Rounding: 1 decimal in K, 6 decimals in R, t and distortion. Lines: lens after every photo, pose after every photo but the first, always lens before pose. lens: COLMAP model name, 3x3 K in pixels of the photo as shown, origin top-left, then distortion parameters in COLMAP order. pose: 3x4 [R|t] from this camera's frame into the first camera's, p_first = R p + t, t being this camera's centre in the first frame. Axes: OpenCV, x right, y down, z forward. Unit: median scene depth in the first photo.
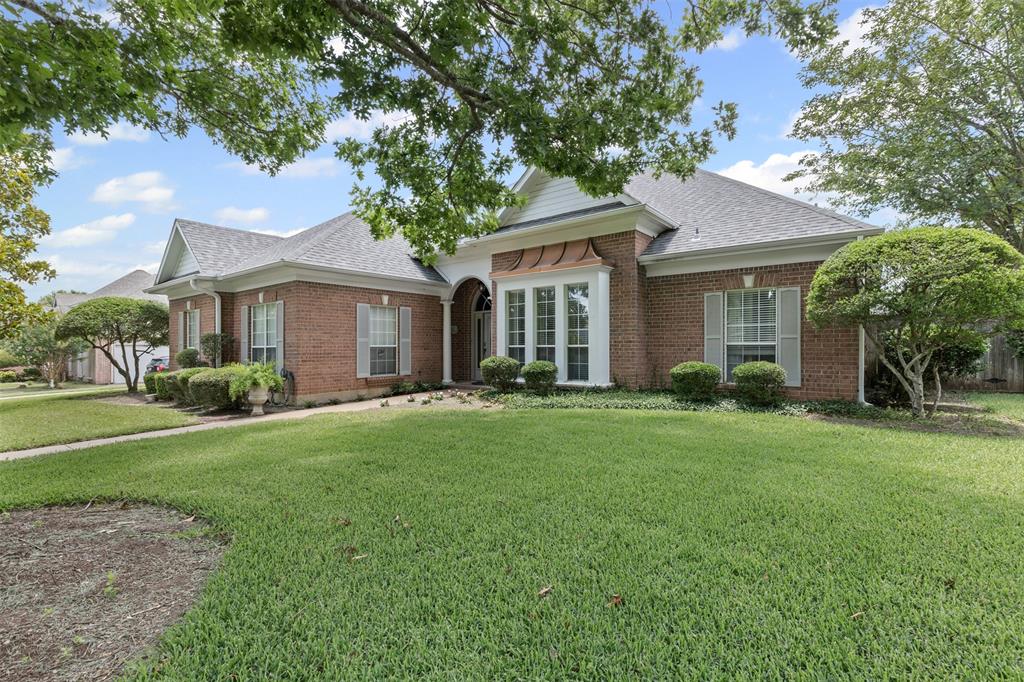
lens RADIAL K [[465.7, 0, 516.0], [0, 465.7, 355.7], [0, 0, 1]] dist [0.000433, -0.000186]
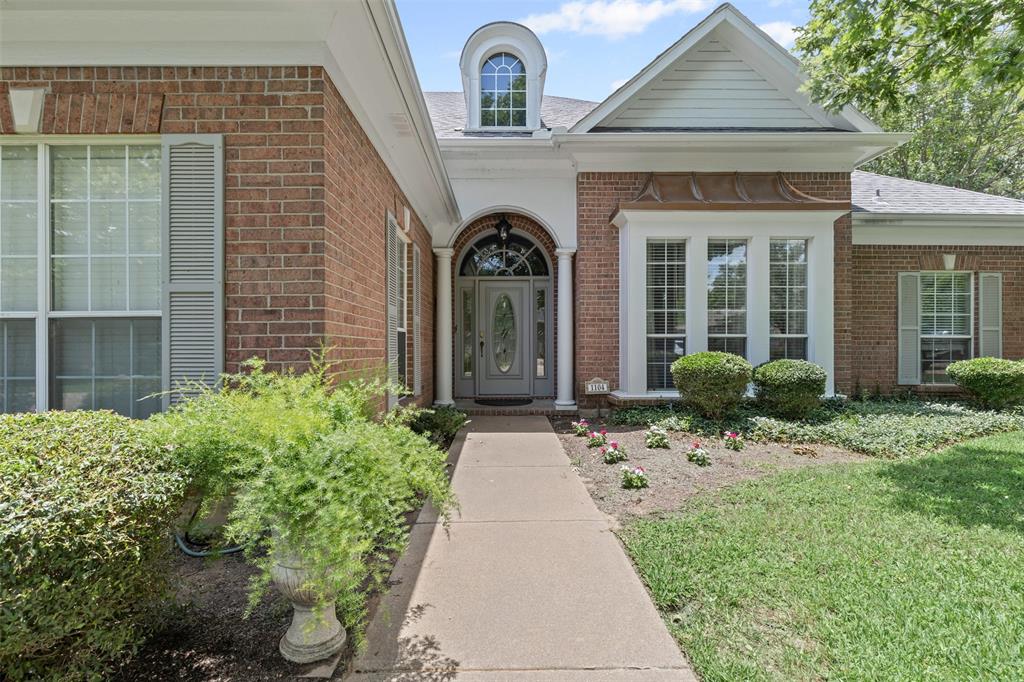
lens RADIAL K [[465.7, 0, 516.0], [0, 465.7, 355.7], [0, 0, 1]] dist [0.000433, -0.000186]
pose [[0.786899, -0.002165, 0.617078, -0.566630], [0.004761, 0.999985, -0.002562, 0.006094], [-0.617063, 0.004954, 0.786898, 0.745523]]
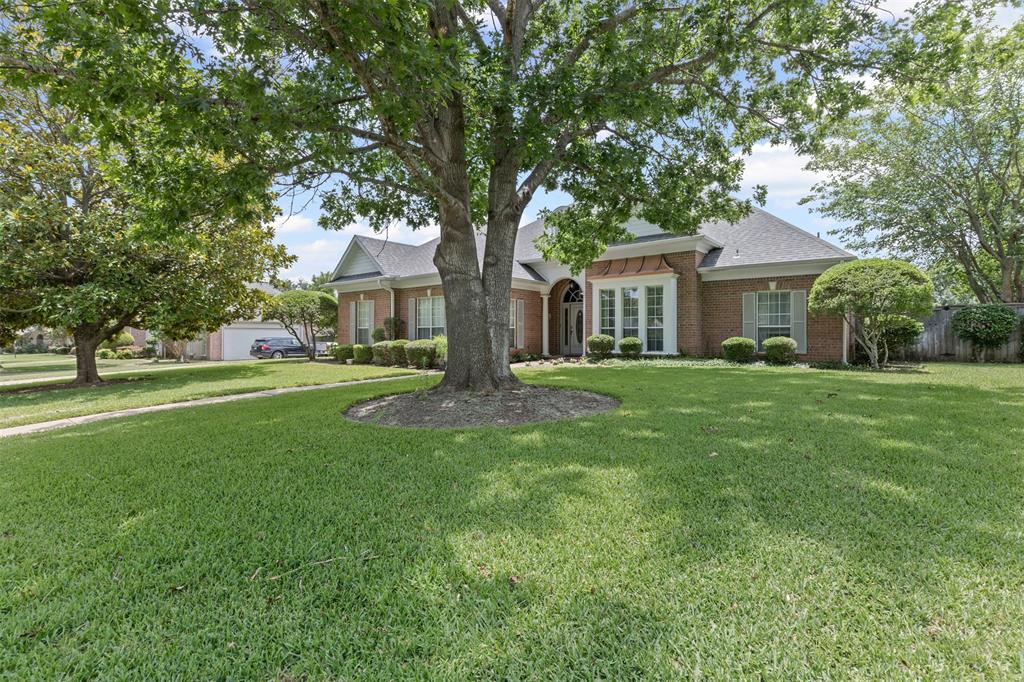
lens RADIAL K [[475.2, 0, 515.4], [0, 475.2, 335.0], [0, 0, 1]] dist [0.001160, 0.000128]
pose [[0.999618, 0.009612, -0.025925, -0.274480], [-0.010163, 0.999723, -0.021215, 0.039464], [0.025714, 0.021471, 0.999439, -0.524311]]
